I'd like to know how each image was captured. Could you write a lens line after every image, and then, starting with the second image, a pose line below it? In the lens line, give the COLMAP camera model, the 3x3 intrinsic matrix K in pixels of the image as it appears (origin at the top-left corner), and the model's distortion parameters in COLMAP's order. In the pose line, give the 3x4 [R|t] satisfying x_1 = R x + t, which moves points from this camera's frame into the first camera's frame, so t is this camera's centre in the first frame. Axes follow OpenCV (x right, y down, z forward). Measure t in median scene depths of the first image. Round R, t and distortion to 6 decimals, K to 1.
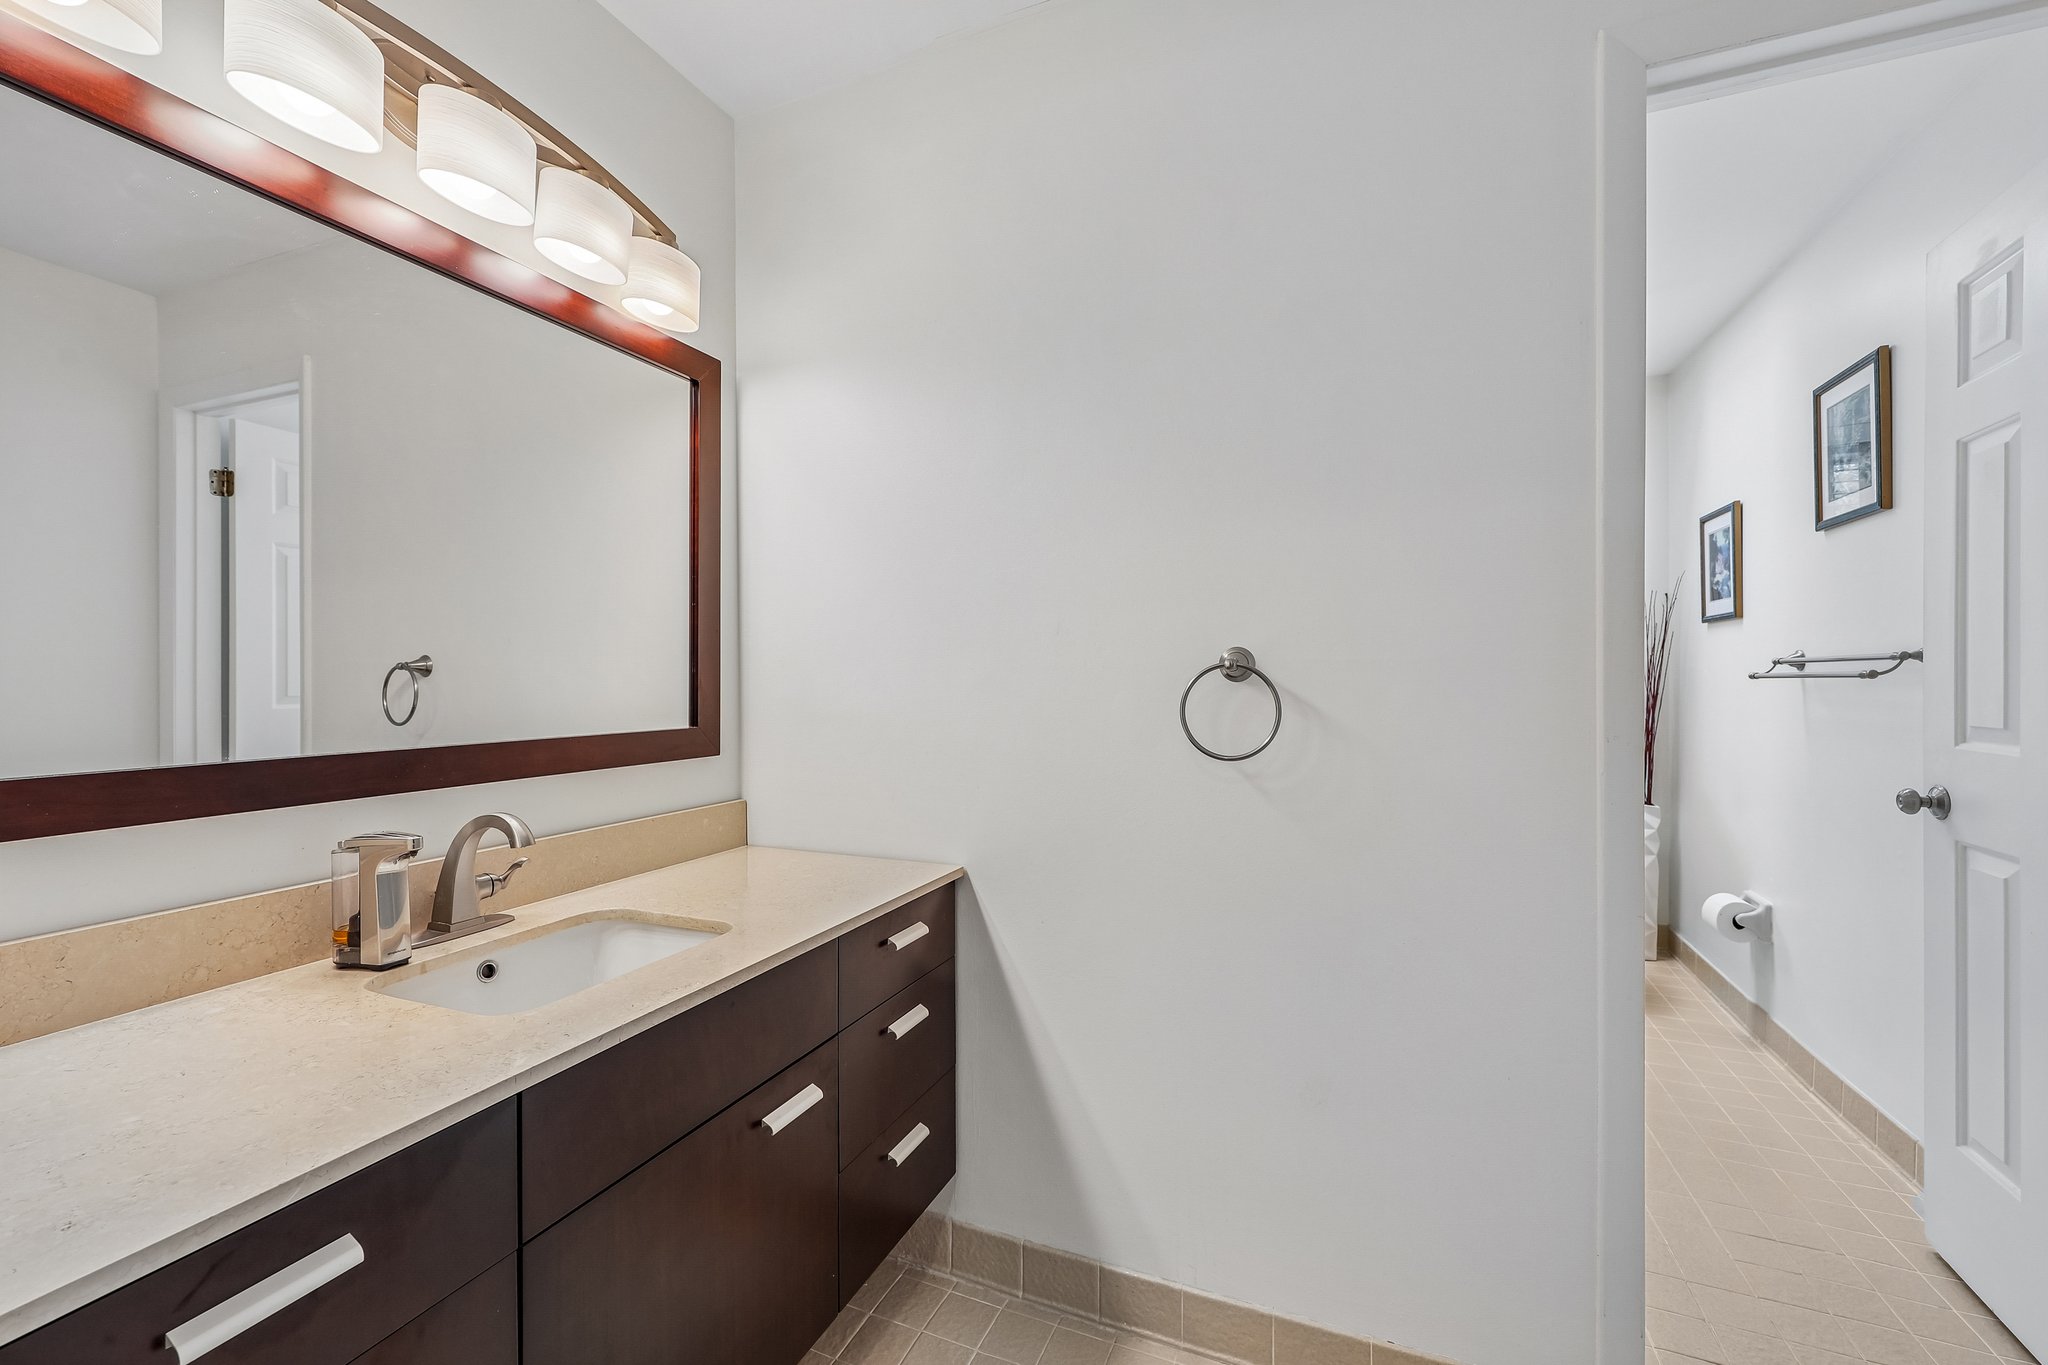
lens RADIAL K [[828.3, 0, 1022.3], [0, 828.3, 675.4], [0, 0, 1]] dist [0.002605, 0.000269]
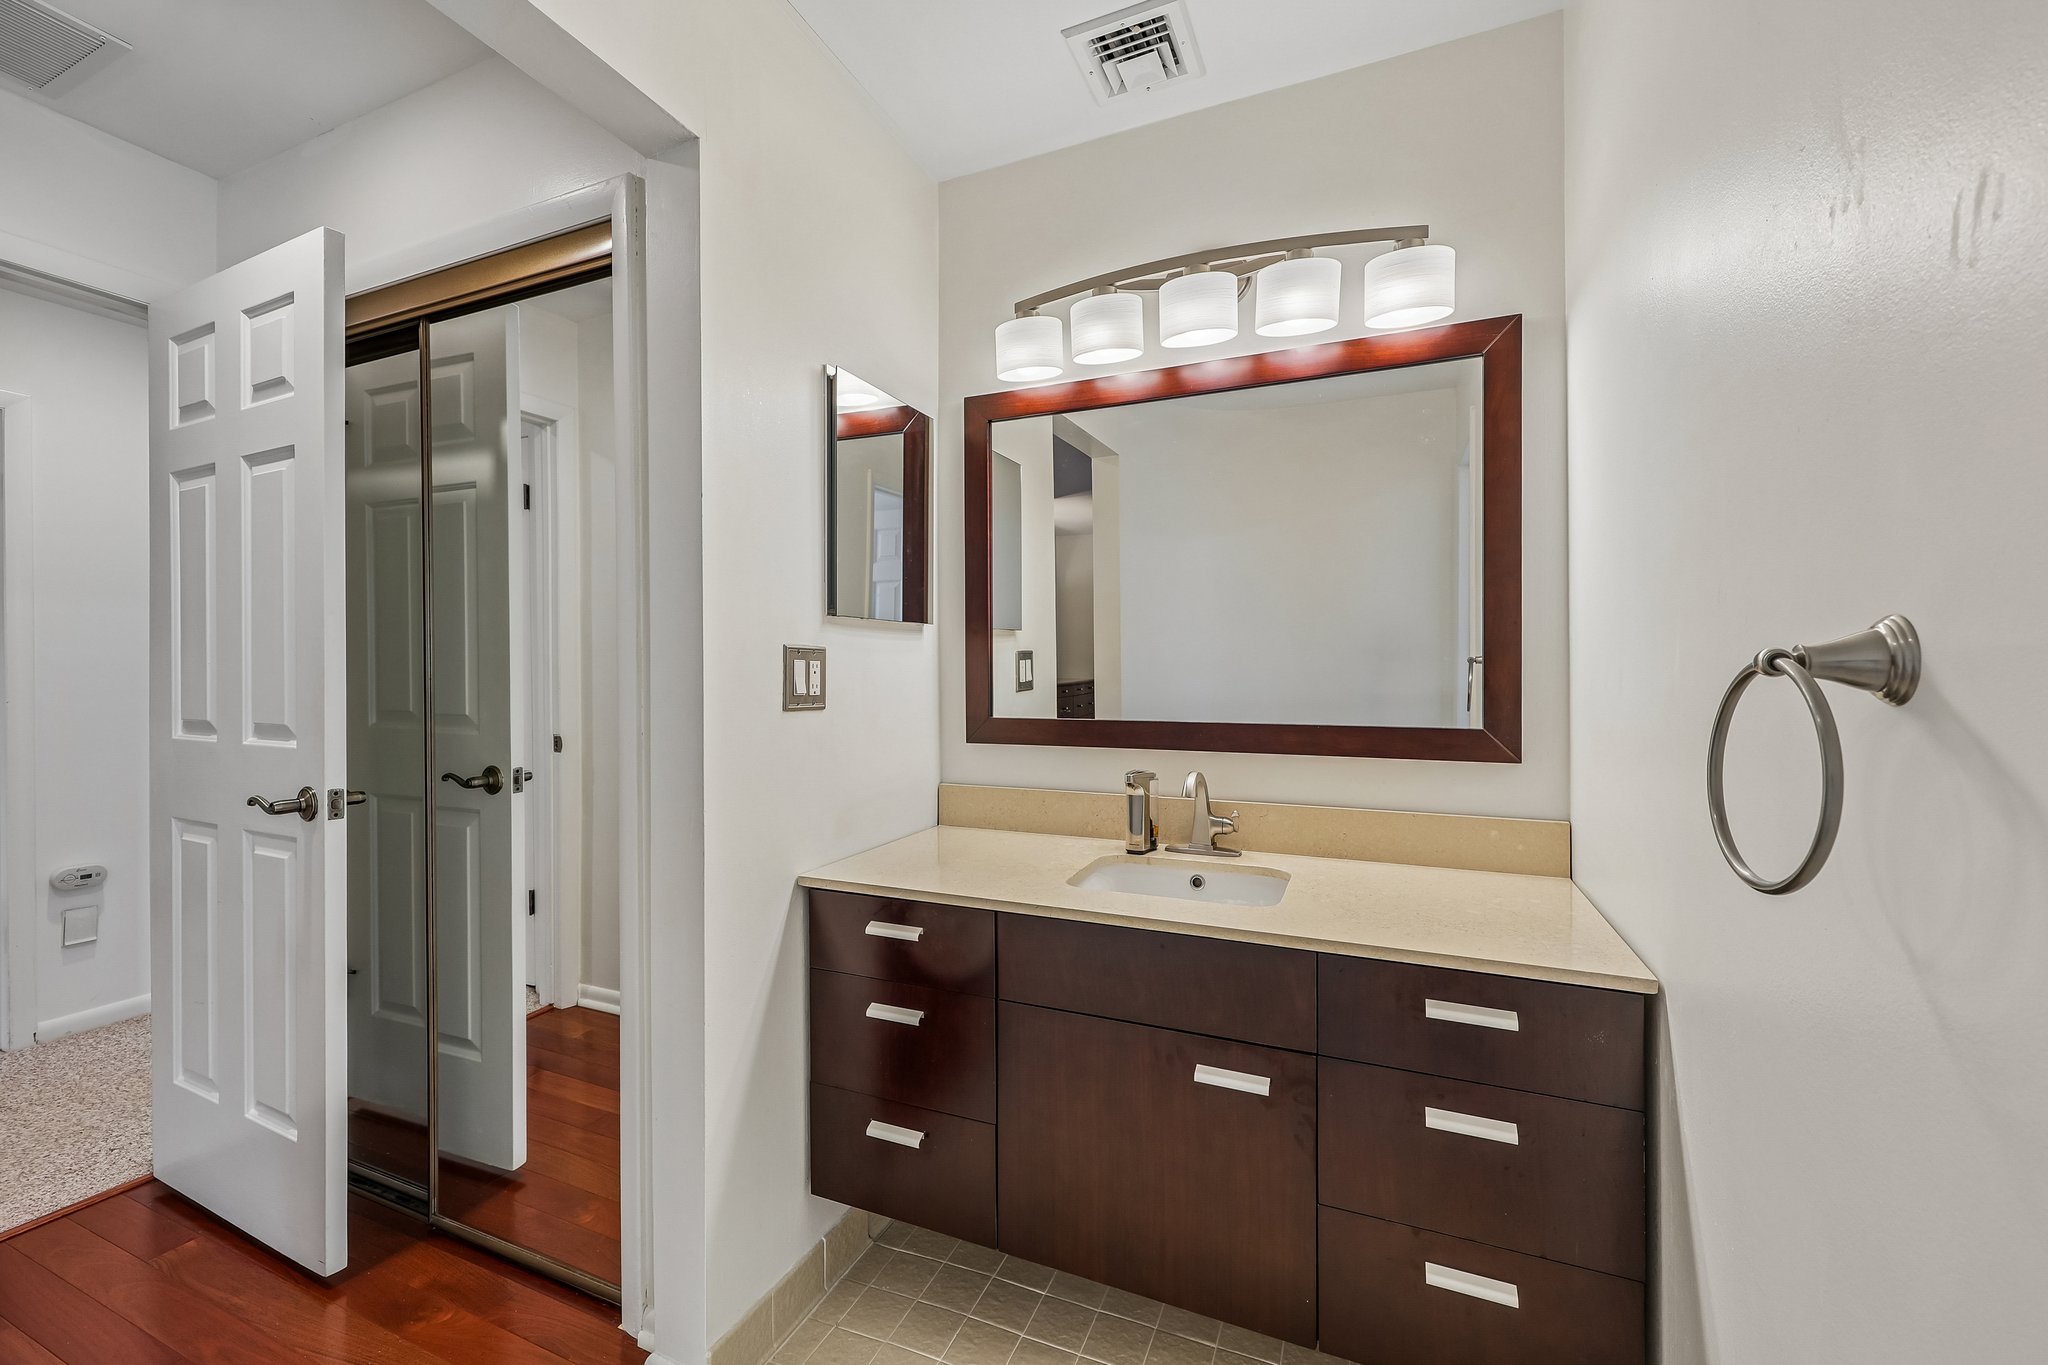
lens RADIAL K [[795.6, 0, 1064.0], [0, 795.6, 683.5], [0, 0, 1]] dist [0.001022, 0.000072]
pose [[0.001682, 0.000867, -0.999998, 0.527448], [0.004239, 0.999991, 0.000874, 0.009292], [0.999990, -0.004241, 0.001679, 0.562903]]
